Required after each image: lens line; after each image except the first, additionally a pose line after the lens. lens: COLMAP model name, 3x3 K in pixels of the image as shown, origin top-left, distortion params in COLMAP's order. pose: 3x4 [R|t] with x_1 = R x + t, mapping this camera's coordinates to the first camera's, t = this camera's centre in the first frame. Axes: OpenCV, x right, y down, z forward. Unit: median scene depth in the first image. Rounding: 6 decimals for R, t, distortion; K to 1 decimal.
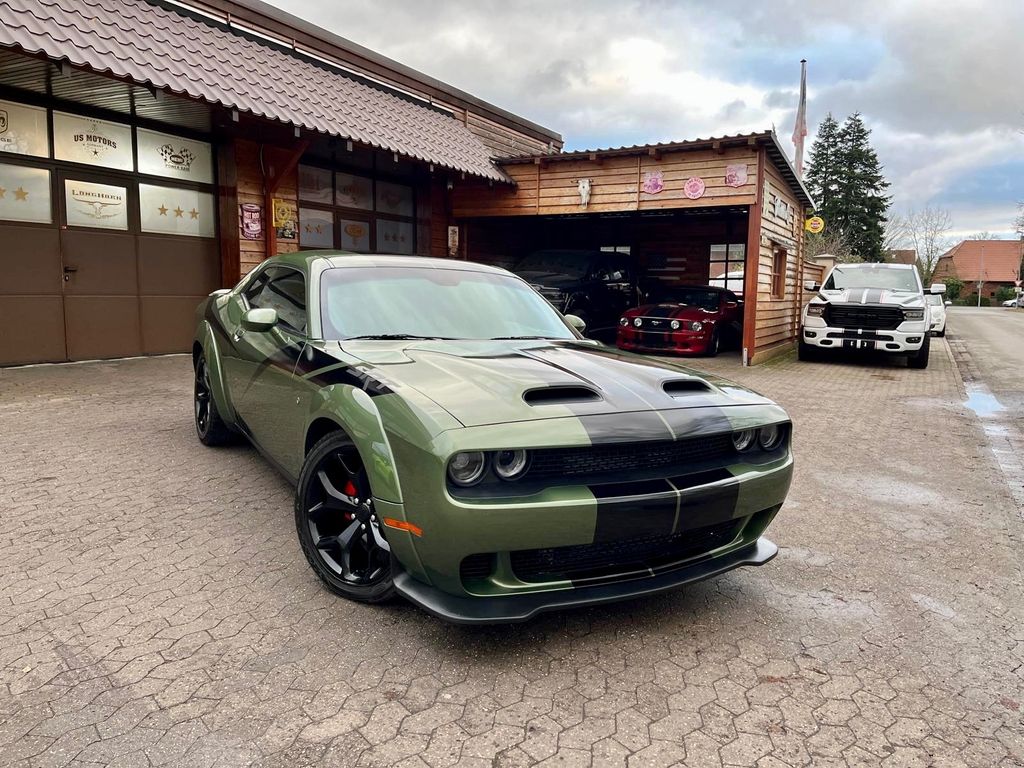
lens RADIAL K [[773.6, 0, 519.5], [0, 773.6, 379.2], [0, 0, 1]] dist [0.083459, -0.112190]
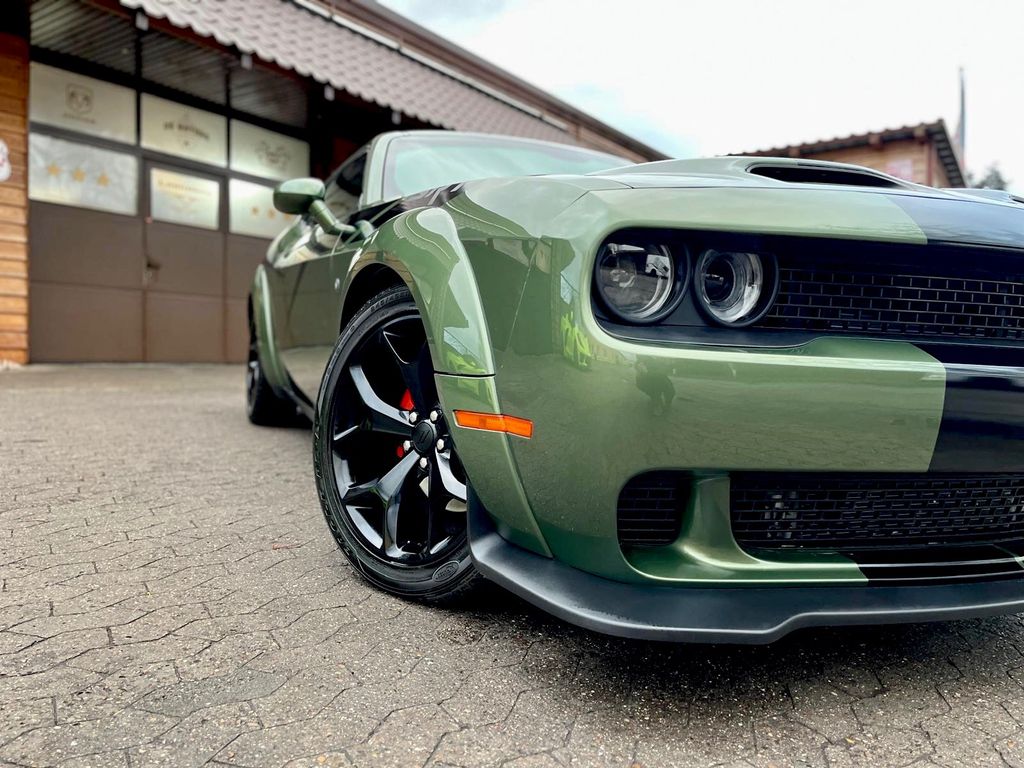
lens RADIAL K [[773.6, 0, 512.8], [0, 773.6, 384.8], [0, 0, 1]] dist [0.083459, -0.112190]
pose [[0.989969, 0.013930, -0.140594, -0.037798], [-0.024888, 0.996760, -0.076482, 0.106145], [0.139073, 0.079214, 0.987109, 0.281994]]
